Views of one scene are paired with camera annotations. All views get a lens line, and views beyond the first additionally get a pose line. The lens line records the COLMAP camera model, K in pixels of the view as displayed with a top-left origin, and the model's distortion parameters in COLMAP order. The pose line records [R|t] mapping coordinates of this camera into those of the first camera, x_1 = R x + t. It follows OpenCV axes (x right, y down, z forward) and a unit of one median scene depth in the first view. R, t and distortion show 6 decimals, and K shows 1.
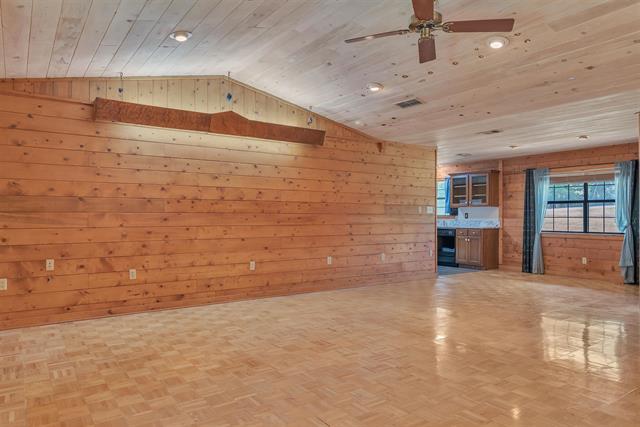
lens RADIAL K [[432.1, 0, 321.3], [0, 432.1, 210.8], [0, 0, 1]] dist [-0.000500, 0.001304]
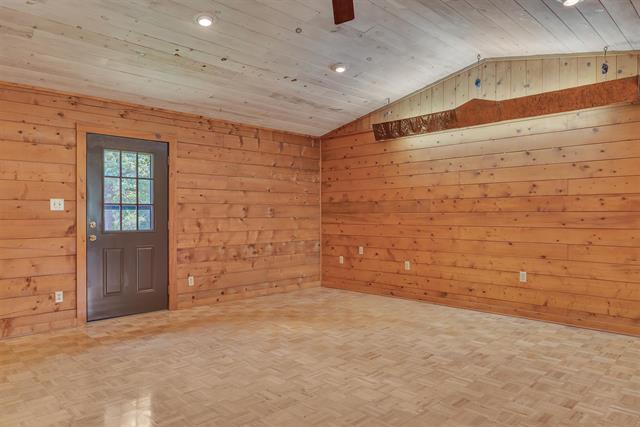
lens RADIAL K [[431.9, 0, 321.2], [0, 431.9, 217.3], [0, 0, 1]] dist [-0.000946, 0.000447]
pose [[0.170940, 0.003589, -0.985275, 0.641153], [0.015191, 0.999865, 0.006278, 0.005154], [0.985164, -0.016040, 0.170862, 0.546169]]
